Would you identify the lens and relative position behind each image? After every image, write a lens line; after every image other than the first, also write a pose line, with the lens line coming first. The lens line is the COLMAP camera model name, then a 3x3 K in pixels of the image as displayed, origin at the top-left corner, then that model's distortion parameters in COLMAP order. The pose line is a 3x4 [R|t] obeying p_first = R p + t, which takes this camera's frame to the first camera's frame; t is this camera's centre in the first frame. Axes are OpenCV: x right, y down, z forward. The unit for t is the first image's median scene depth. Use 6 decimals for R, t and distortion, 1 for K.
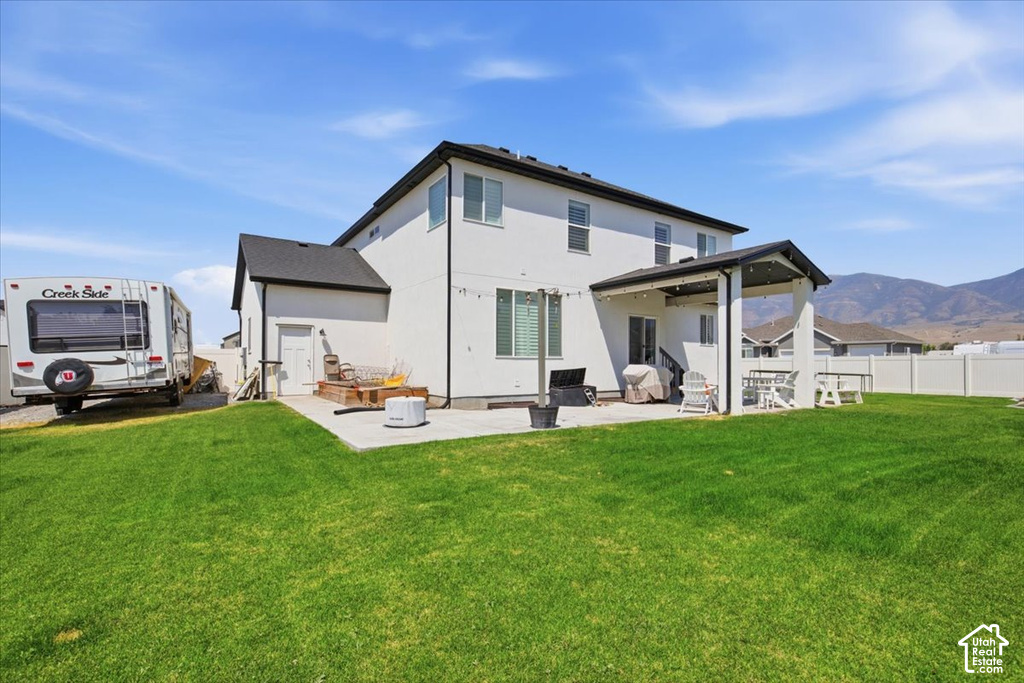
lens RADIAL K [[481.7, 0, 514.4], [0, 481.7, 348.1], [0, 0, 1]] dist [0.001642, 0.000339]
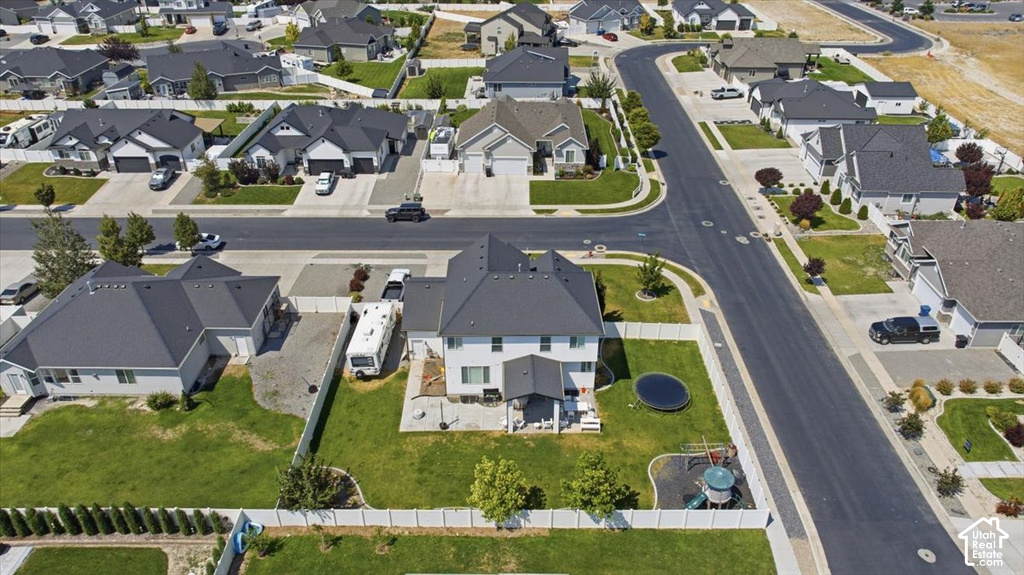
lens RADIAL K [[716.3, 0, 514.5], [0, 716.3, 286.8], [0, 0, 1]] dist [-0.010009, 0.004764]
pose [[0.840376, 0.279084, -0.464630, 1.944596], [0.013403, 0.846282, 0.532567, -2.602236], [0.541839, -0.453784, 0.707454, -1.573887]]
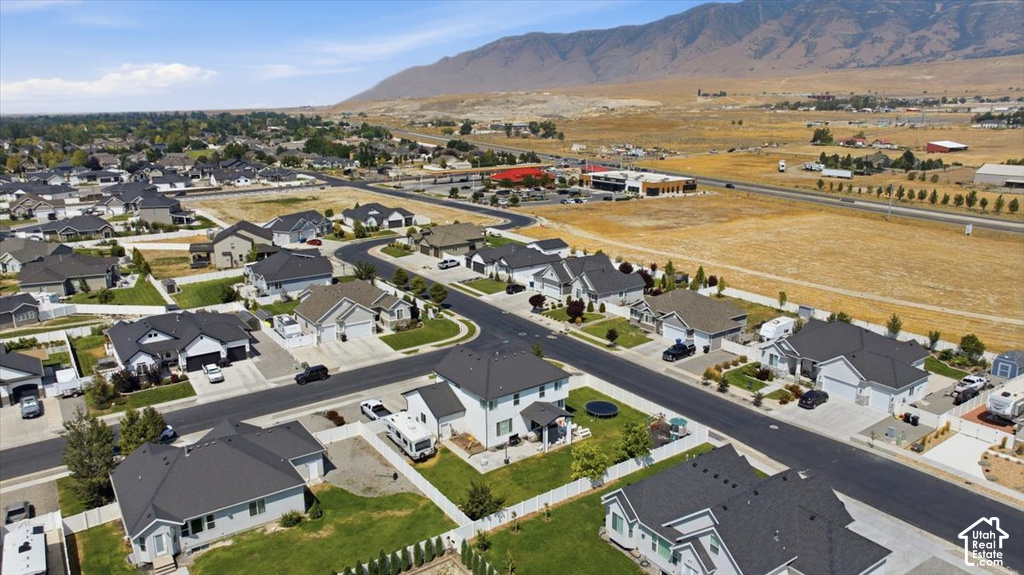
lens RADIAL K [[716.3, 0, 514.6], [0, 716.3, 286.1], [0, 0, 1]] dist [-0.010009, 0.004764]
pose [[0.998996, -0.021606, 0.039233, -0.089437], [0.010121, 0.962193, 0.272182, -2.720162], [-0.043630, -0.271512, 0.961446, -4.339395]]
